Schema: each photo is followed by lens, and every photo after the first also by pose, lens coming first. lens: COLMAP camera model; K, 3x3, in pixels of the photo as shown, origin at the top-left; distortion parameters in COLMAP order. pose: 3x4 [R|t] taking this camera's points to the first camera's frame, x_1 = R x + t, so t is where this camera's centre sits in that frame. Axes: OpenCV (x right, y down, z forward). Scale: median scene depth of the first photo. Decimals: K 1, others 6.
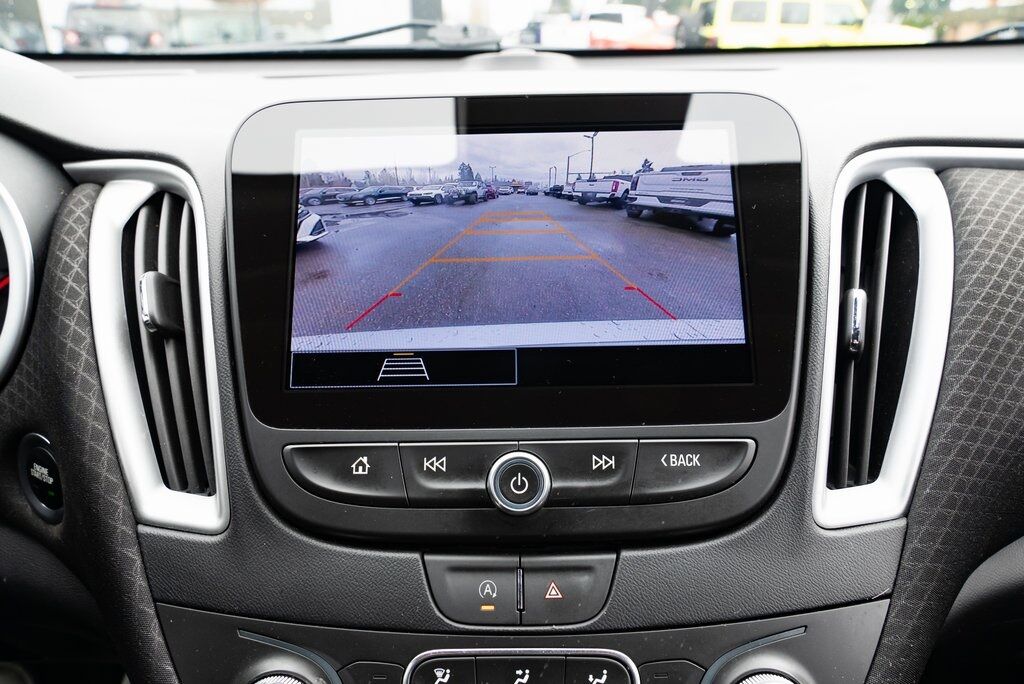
lens RADIAL K [[759.5, 0, 512.0], [0, 759.5, 342.0], [0, 0, 1]] dist [-0.030591, 0.017443]
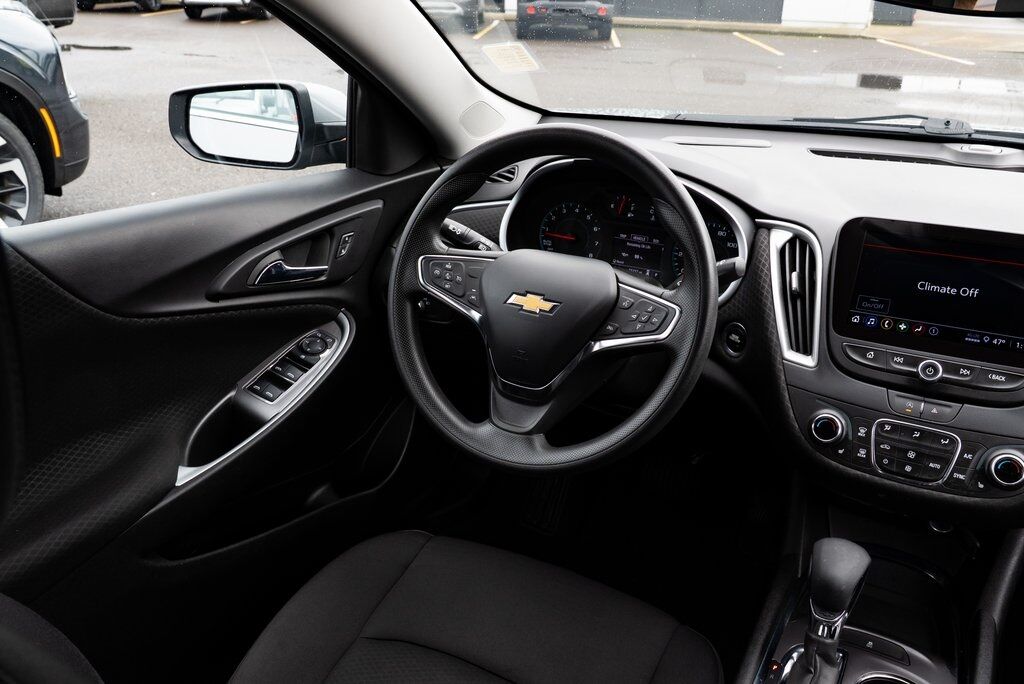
lens RADIAL K [[854.2, 0, 512.0], [0, 854.2, 342.0], [0, 0, 1]] dist [-0.008432, 0.010057]
pose [[0.879078, 0.202280, -0.431631, -0.009840], [-0.186405, 0.979269, 0.079286, 0.113449], [0.438721, 0.010759, 0.898559, -2.474831]]
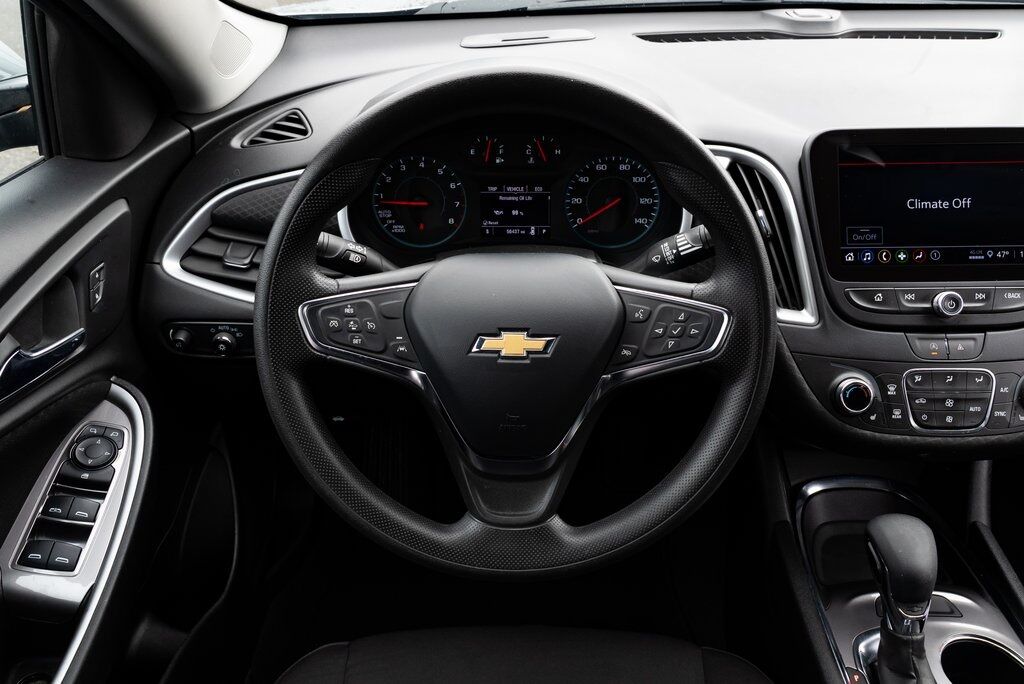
lens RADIAL K [[854.2, 0, 512.0], [0, 854.2, 342.0], [0, 0, 1]] dist [-0.008432, 0.010057]
pose [[0.999982, 0.003696, -0.004637, -1.352574], [-0.002751, 0.981907, 0.189343, -0.207426], [0.005253, -0.189327, 0.981900, -1.694466]]
